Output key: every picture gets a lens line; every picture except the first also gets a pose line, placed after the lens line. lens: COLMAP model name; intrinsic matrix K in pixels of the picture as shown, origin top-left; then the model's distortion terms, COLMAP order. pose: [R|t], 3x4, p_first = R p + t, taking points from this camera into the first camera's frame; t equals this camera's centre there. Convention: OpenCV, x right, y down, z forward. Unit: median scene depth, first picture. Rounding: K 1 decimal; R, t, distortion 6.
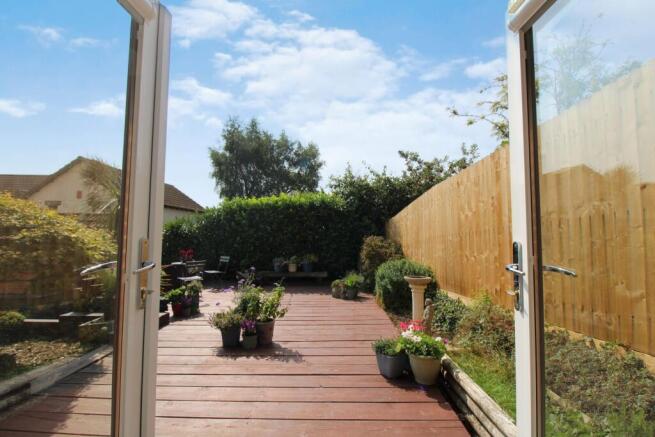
lens RADIAL K [[301.2, 0, 330.7], [0, 301.2, 216.1], [0, 0, 1]] dist [-0.002938, -0.011371]
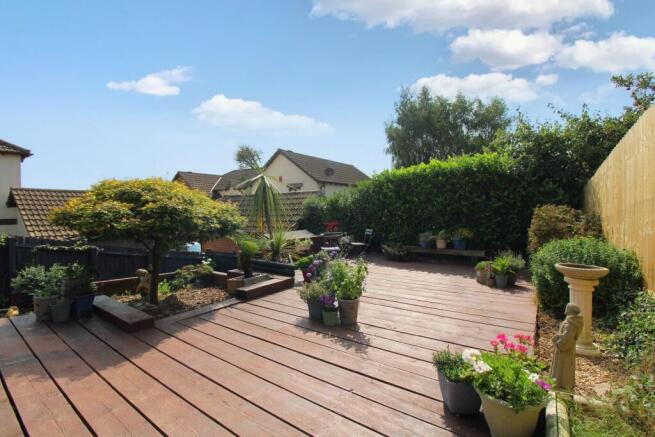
lens RADIAL K [[301.2, 0, 330.7], [0, 301.2, 216.1], [0, 0, 1]] dist [-0.002938, -0.011371]
pose [[0.820201, -0.002910, -0.572068, 0.111159], [0.050171, 0.996500, 0.066864, 0.016767], [0.569871, -0.083543, 0.817476, 0.108240]]
